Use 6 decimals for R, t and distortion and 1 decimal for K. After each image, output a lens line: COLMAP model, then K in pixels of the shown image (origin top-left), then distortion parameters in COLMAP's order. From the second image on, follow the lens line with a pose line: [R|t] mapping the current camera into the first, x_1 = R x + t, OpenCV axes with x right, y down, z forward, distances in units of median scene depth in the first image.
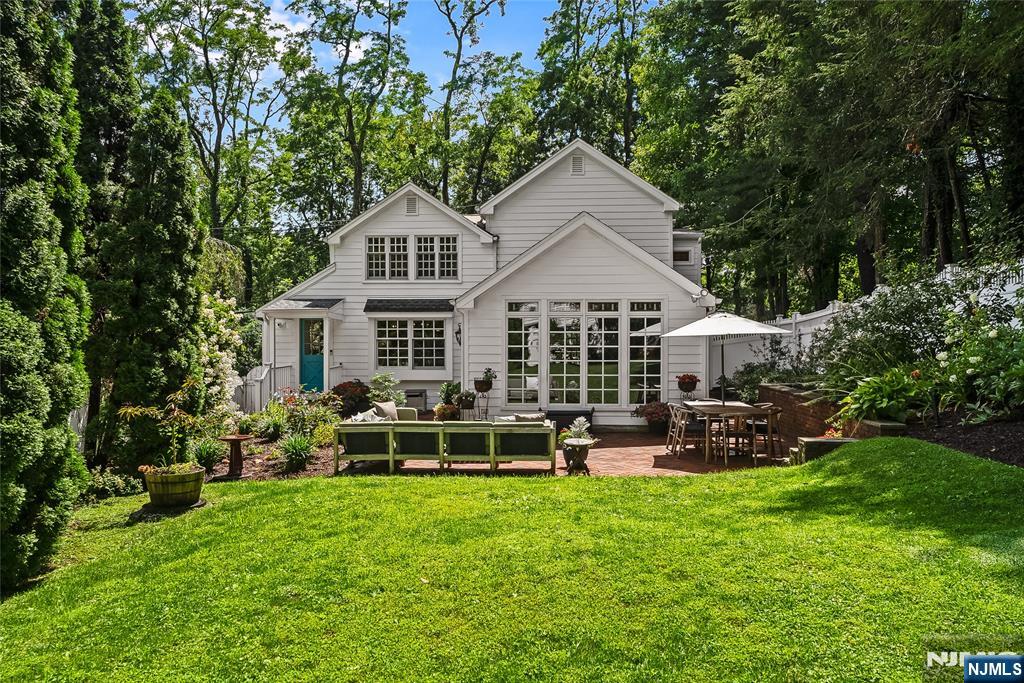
lens RADIAL K [[765.1, 0, 512.2], [0, 765.1, 346.9], [0, 0, 1]] dist [0.024957, -0.011609]
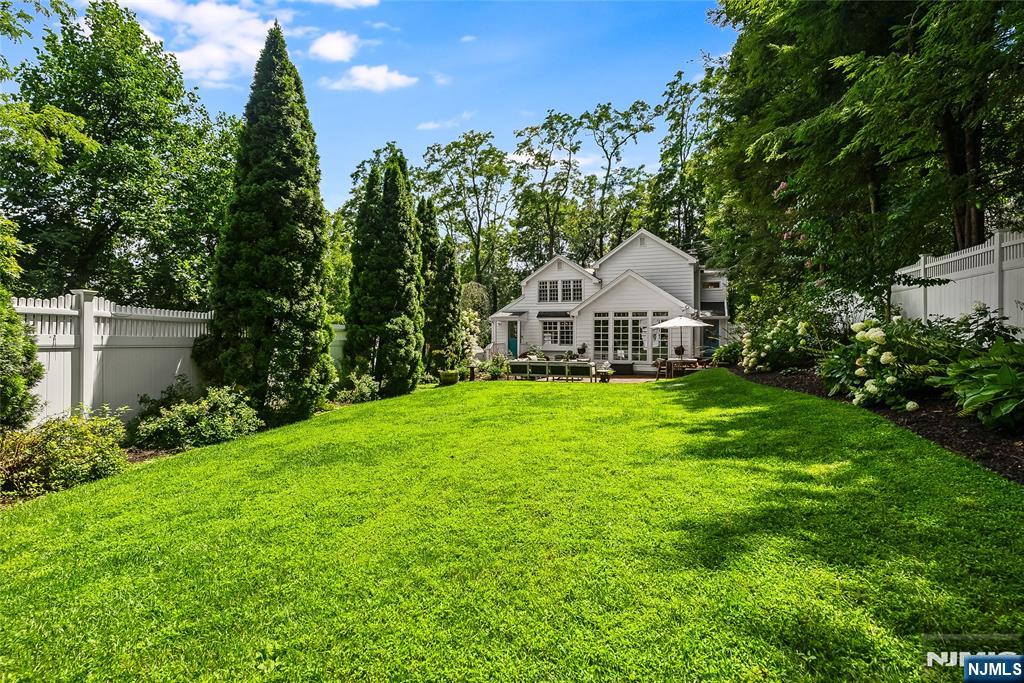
lens RADIAL K [[503.8, 0, 511.7], [0, 503.8, 337.7], [0, 0, 1]] dist [-0.001585, -0.000063]
pose [[0.951725, 0.005097, -0.306910, 0.161754], [-0.006794, 0.999967, -0.004463, 0.015403], [0.306877, 0.006333, 0.951728, -0.323813]]
